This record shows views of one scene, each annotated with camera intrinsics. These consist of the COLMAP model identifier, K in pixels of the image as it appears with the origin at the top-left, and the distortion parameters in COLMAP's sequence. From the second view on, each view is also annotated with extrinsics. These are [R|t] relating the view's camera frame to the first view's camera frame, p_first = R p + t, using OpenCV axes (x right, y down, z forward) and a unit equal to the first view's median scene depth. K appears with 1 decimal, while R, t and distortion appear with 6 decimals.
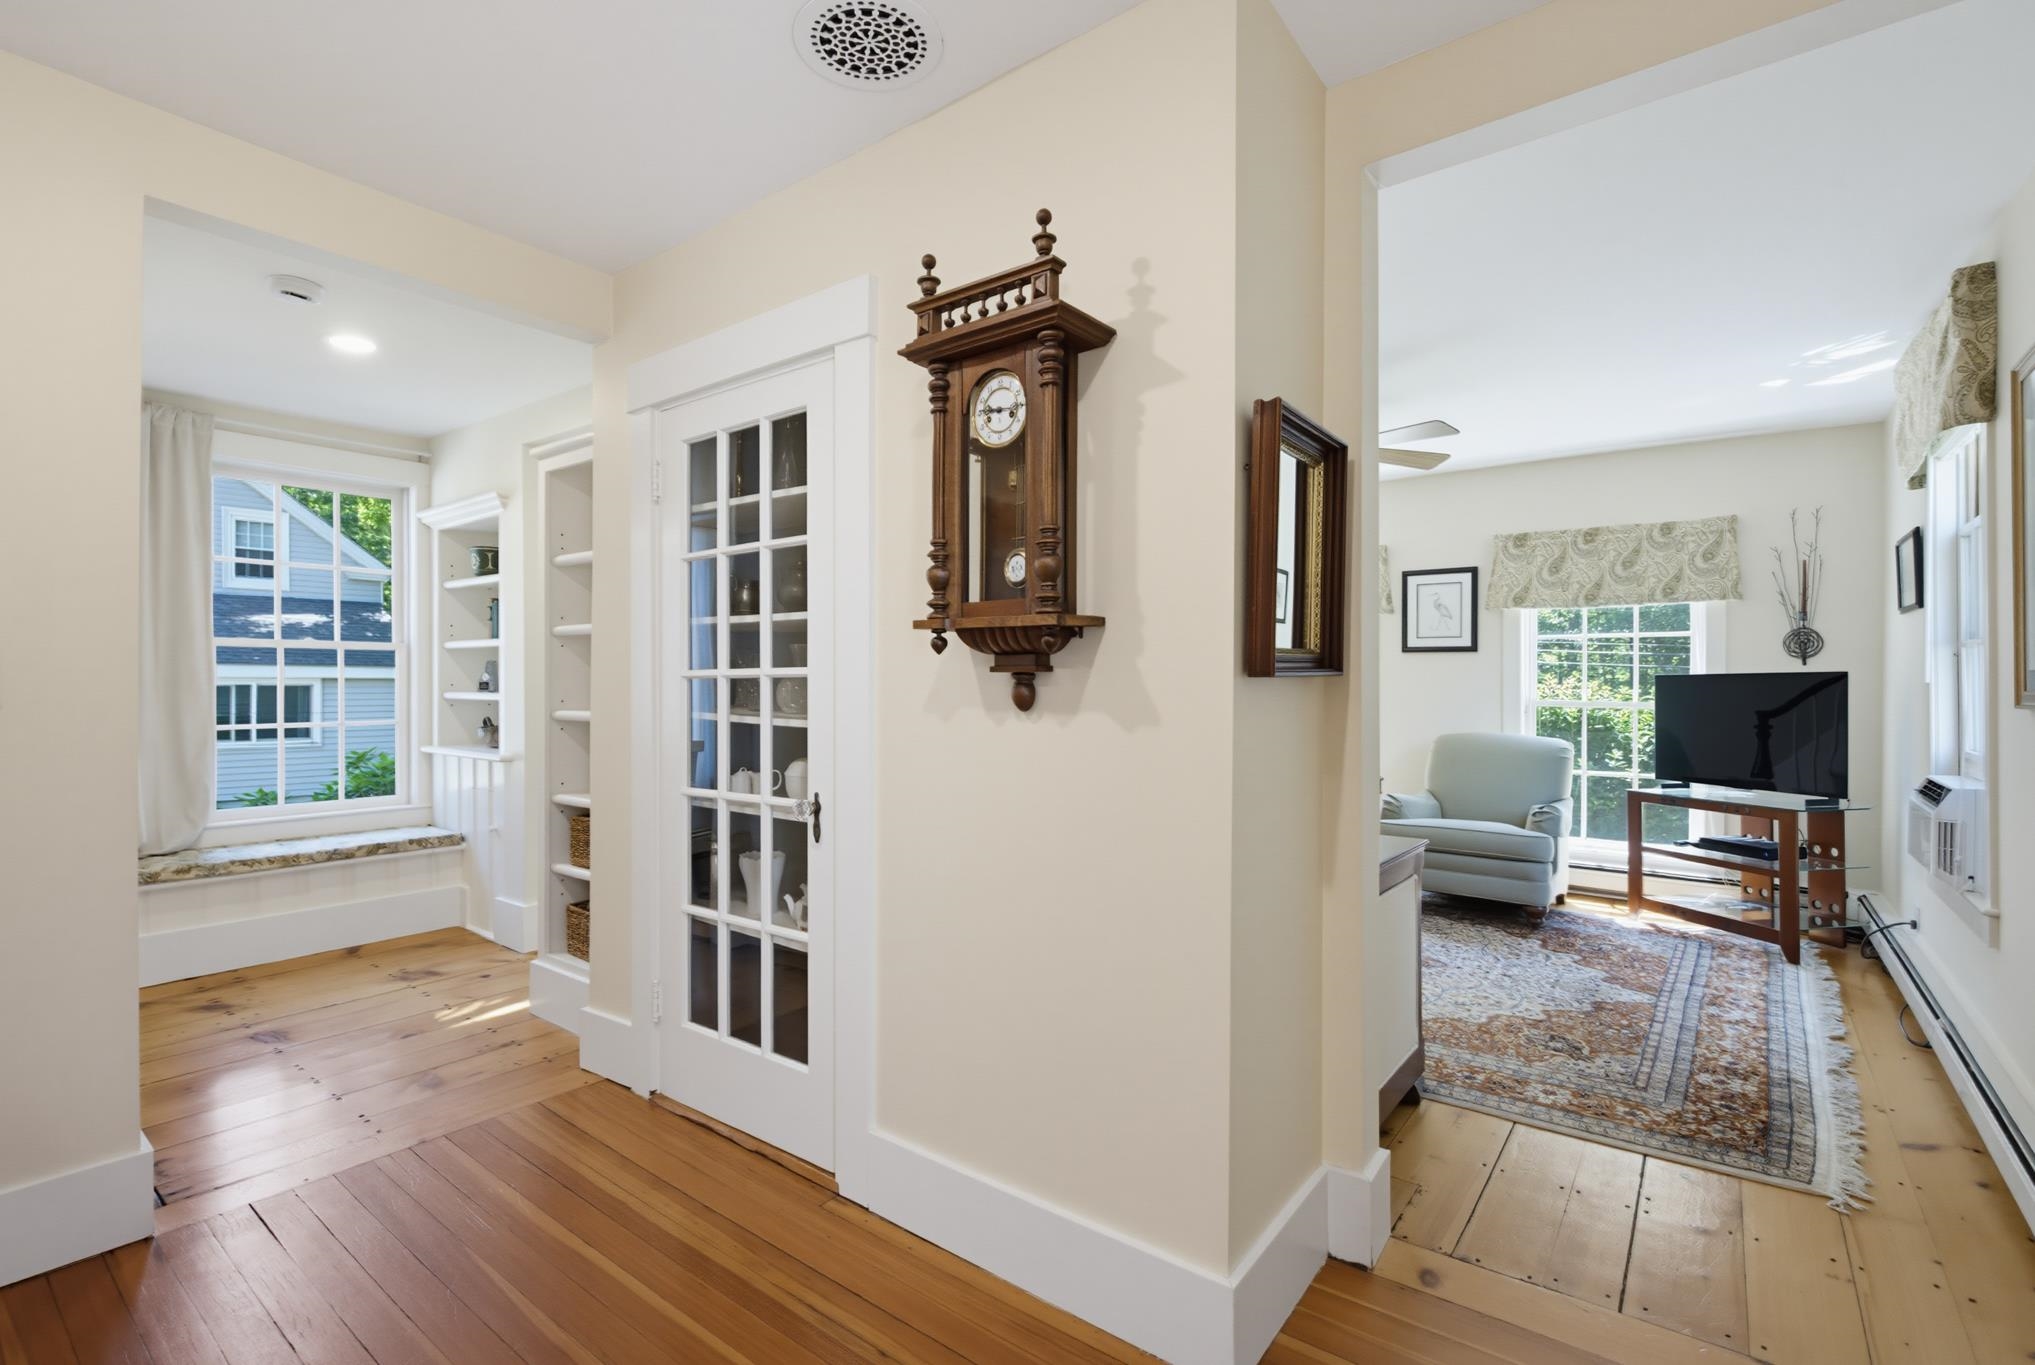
lens RADIAL K [[928.3, 0, 1005.5], [0, 928.3, 679.0], [0, 0, 1]] dist [0.010160, -0.002272]
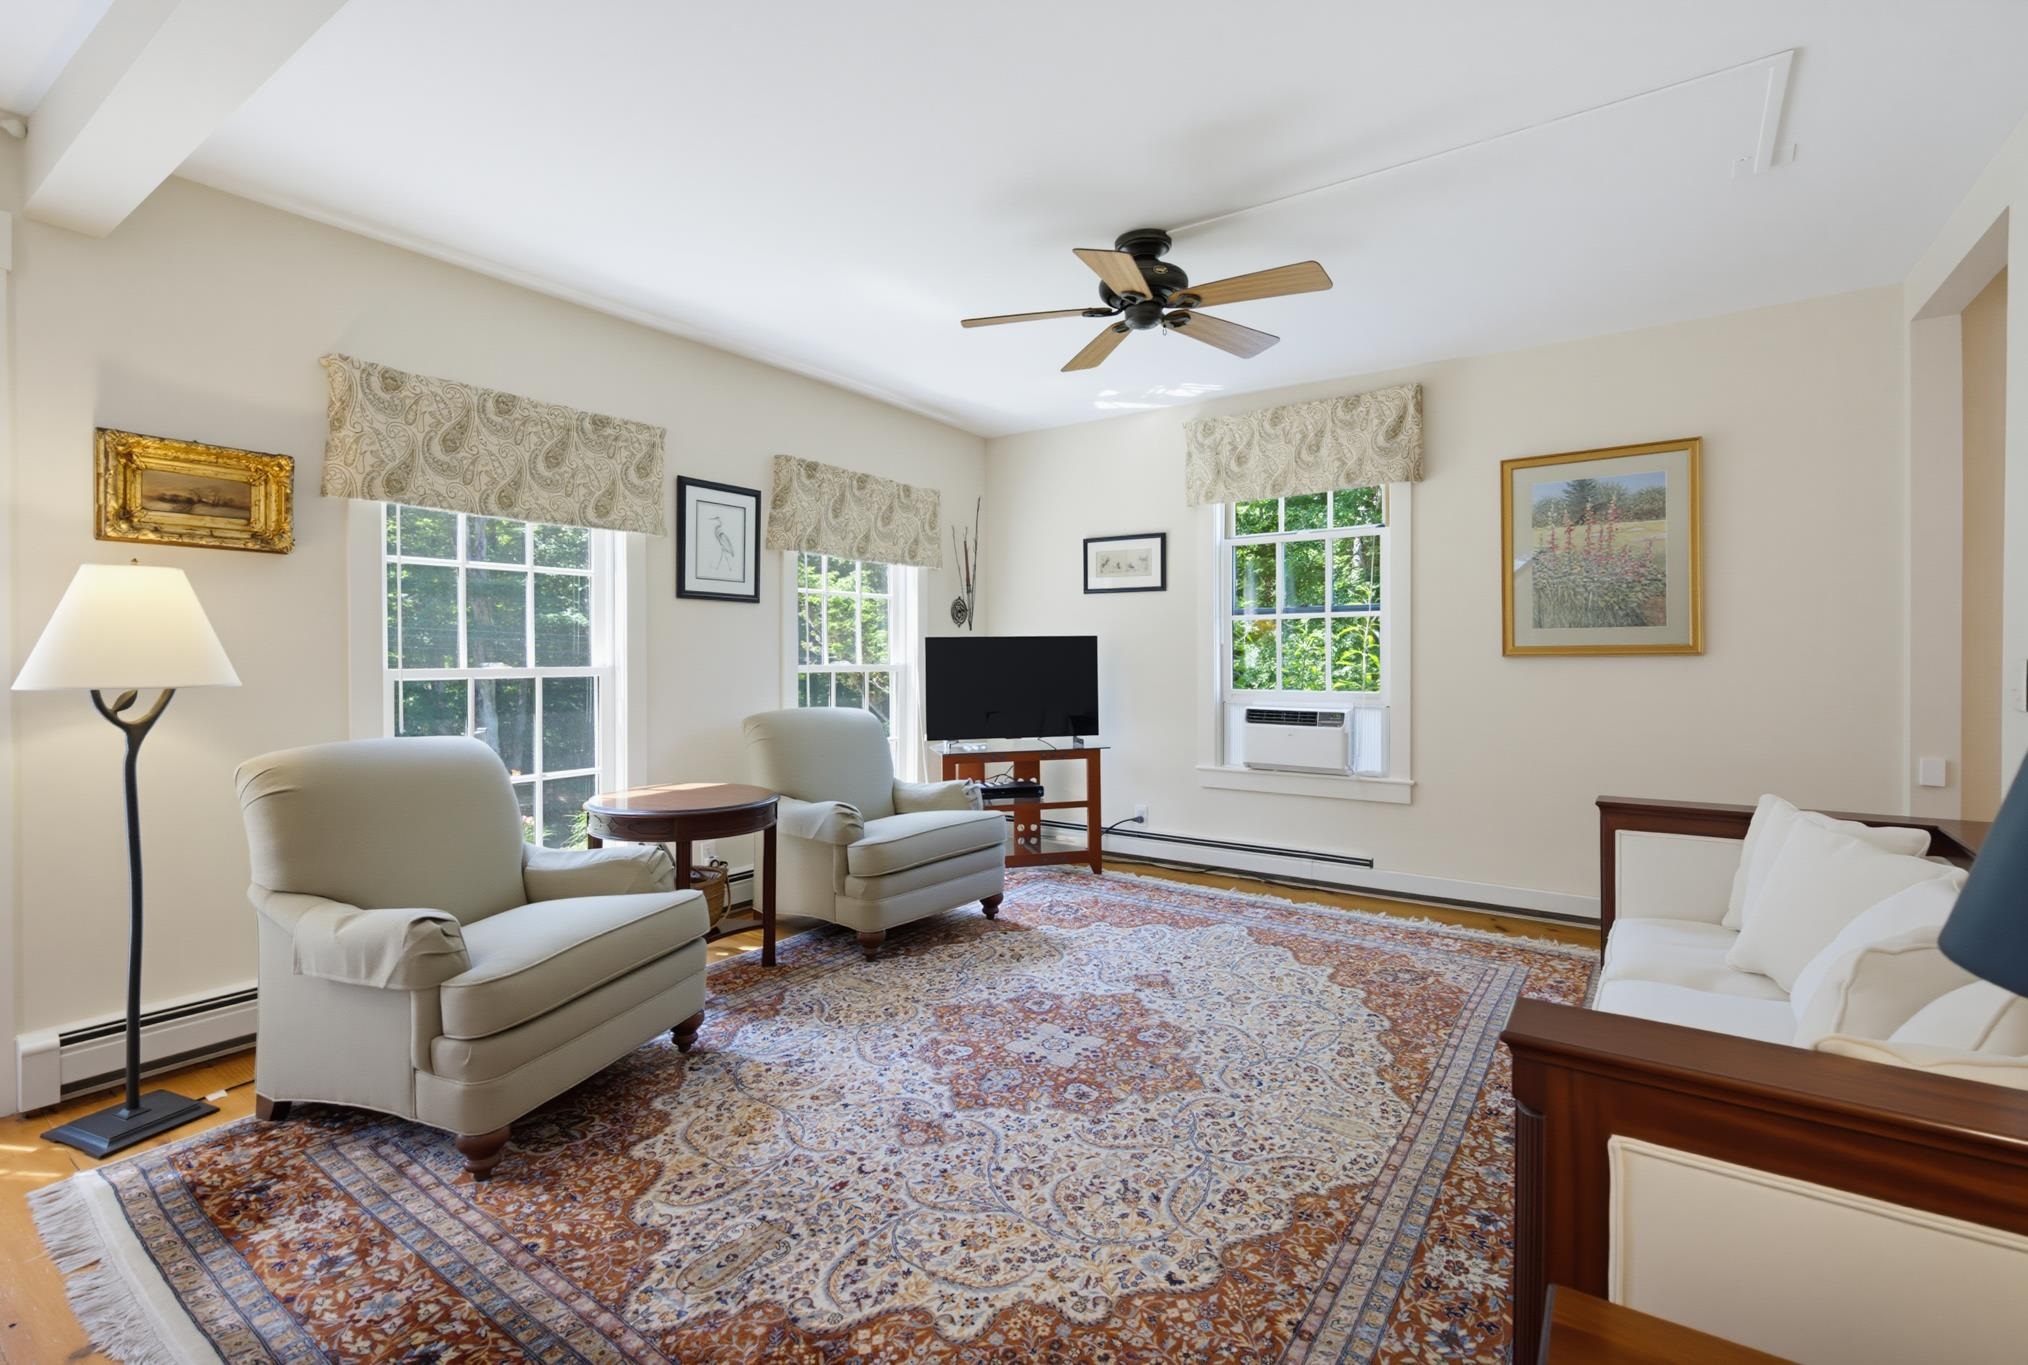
lens RADIAL K [[925.1, 0, 1006.9], [0, 925.1, 662.3], [0, 0, 1]] dist [0.010160, -0.002272]
pose [[-0.037044, -0.013966, 0.999216, -0.300300], [-0.003492, 0.999898, 0.013846, 0.009091], [-0.999308, -0.002976, -0.037089, 0.971528]]
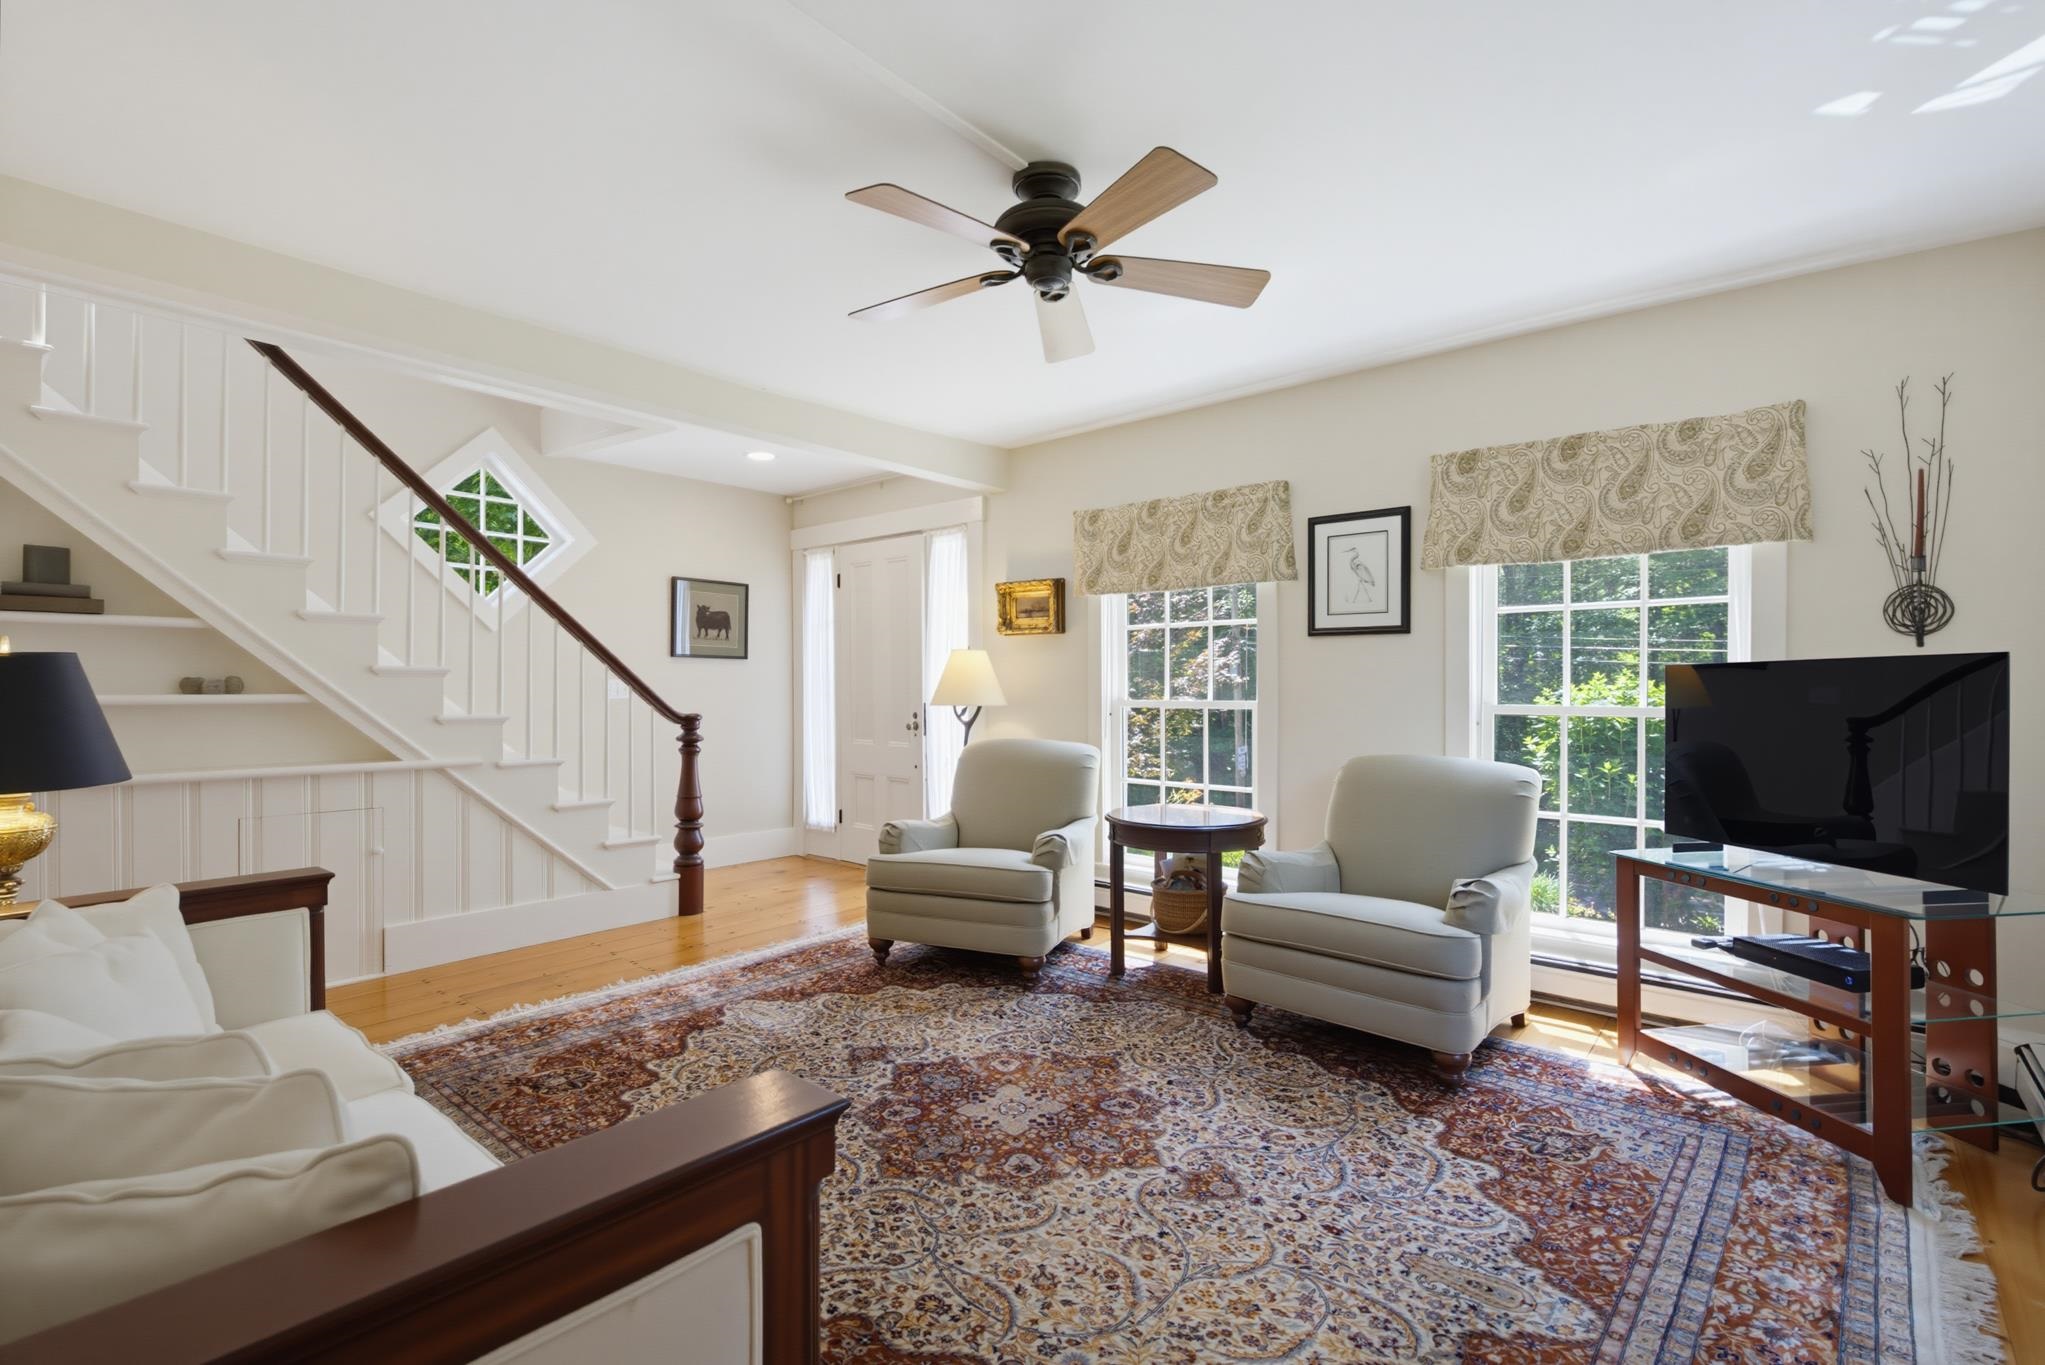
lens RADIAL K [[932.9, 0, 1034.7], [0, 932.9, 690.4], [0, 0, 1]] dist [0.010160, -0.002272]
pose [[0.998957, -0.003537, -0.045516, 0.315065], [0.003910, 0.999960, 0.008097, 0.005987], [0.045486, -0.008267, 0.998931, 0.371587]]
